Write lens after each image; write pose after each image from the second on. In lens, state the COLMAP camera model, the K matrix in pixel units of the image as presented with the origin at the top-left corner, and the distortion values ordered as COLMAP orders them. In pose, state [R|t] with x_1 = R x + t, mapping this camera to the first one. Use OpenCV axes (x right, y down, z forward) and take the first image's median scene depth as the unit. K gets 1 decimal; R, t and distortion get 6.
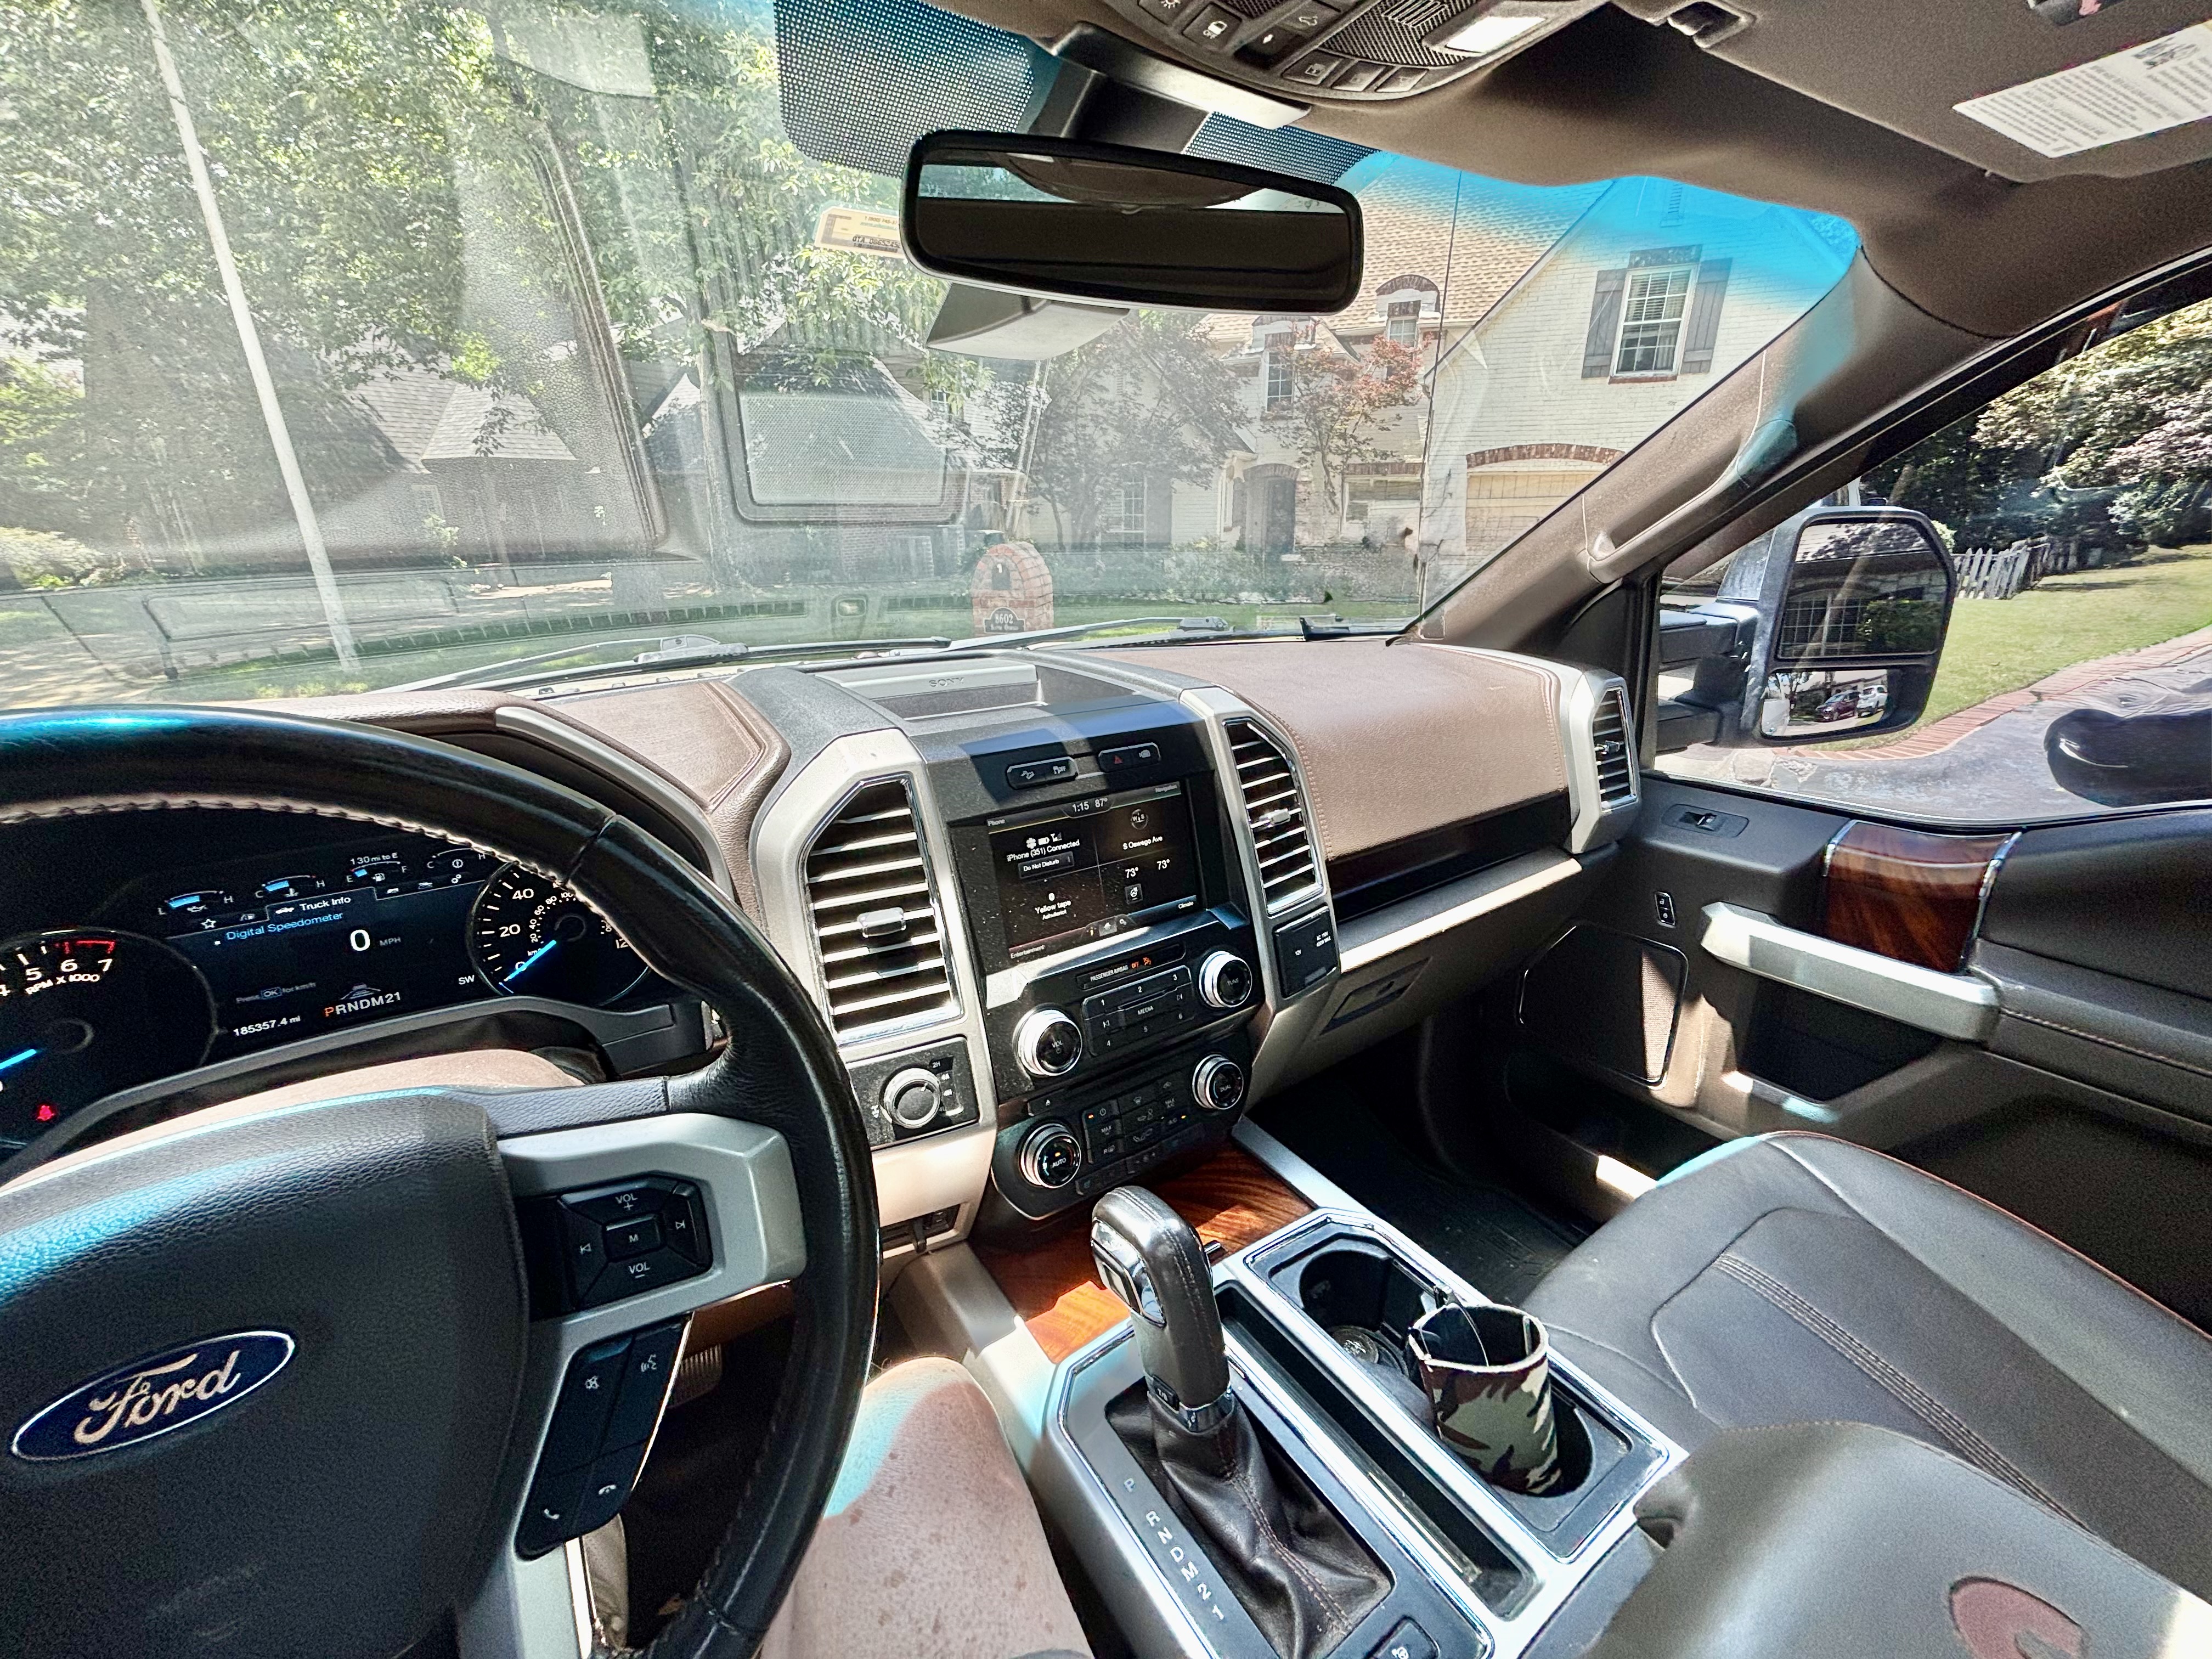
lens RADIAL K [[884.5, 0, 1113.4], [0, 884.5, 824.5], [0, 0, 1]] dist [0.006470, -0.000109]
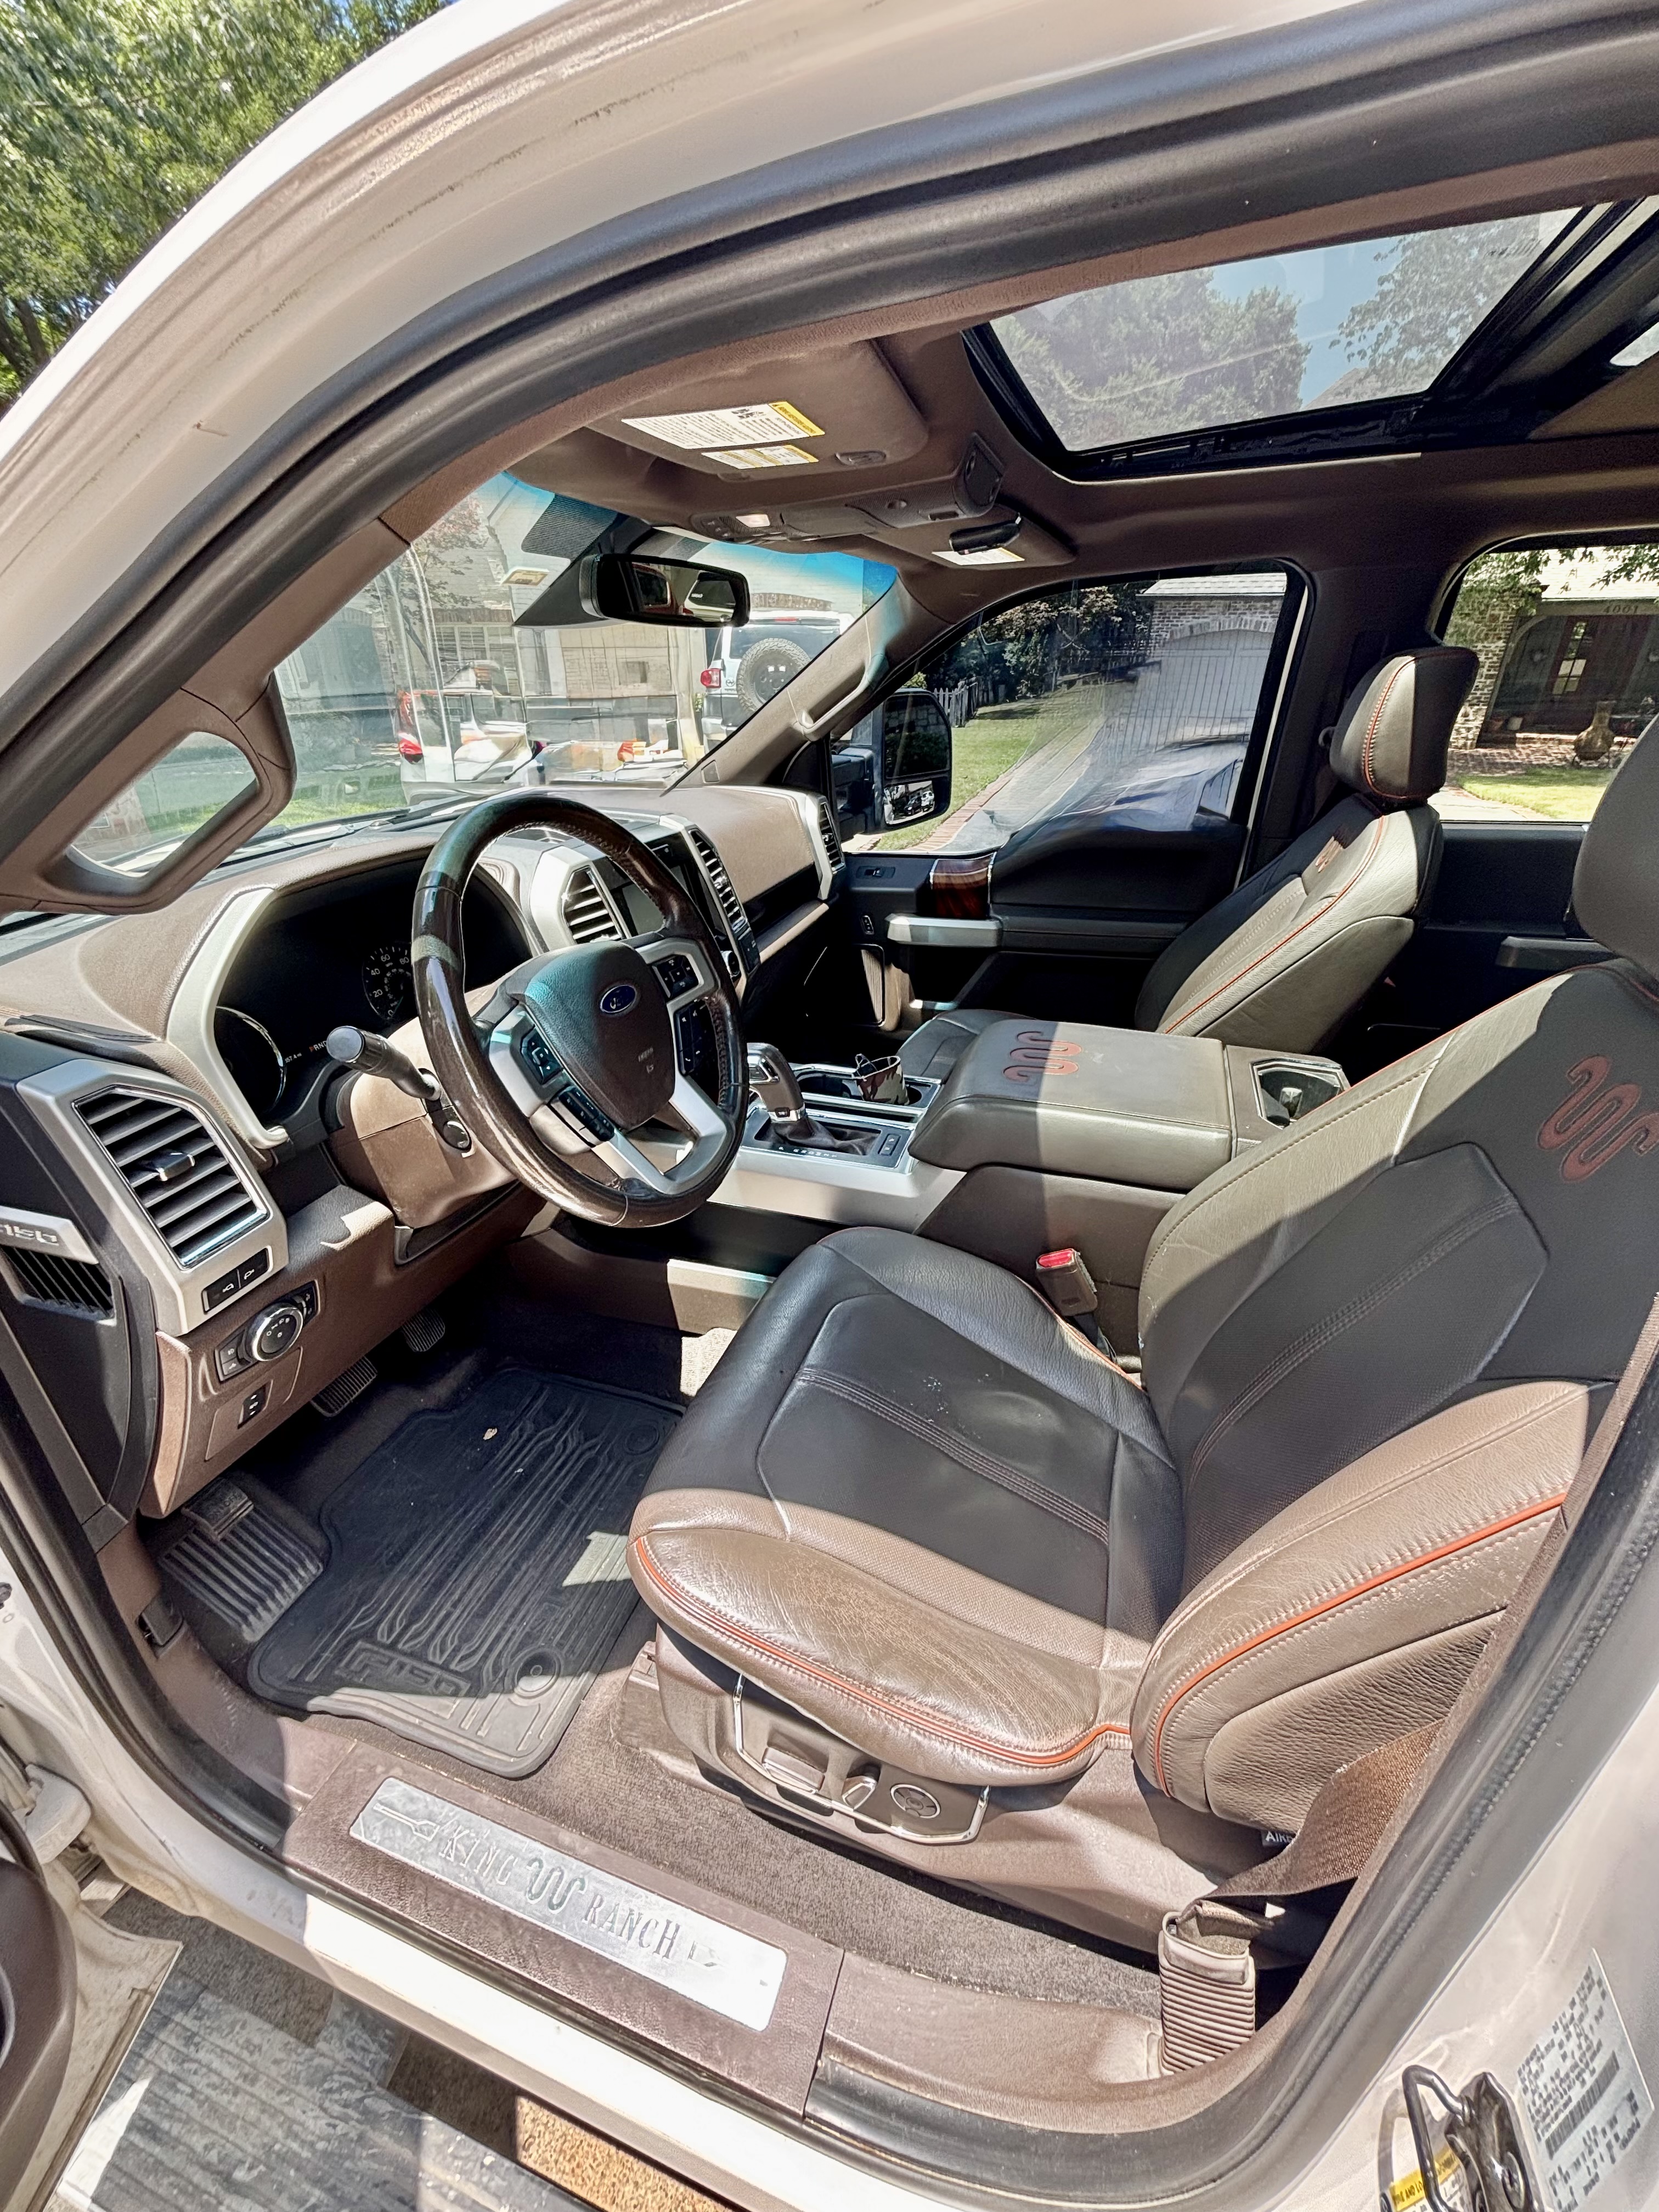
lens RADIAL K [[895.0, 0, 827.5], [0, 895.0, 1111.8], [0, 0, 1]] dist [0.001563, -0.000156]
pose [[0.803436, -0.272871, 0.529180, -0.562740], [0.202718, 0.961062, 0.187791, 0.110478], [-0.559818, -0.043604, 0.827468, -0.532271]]
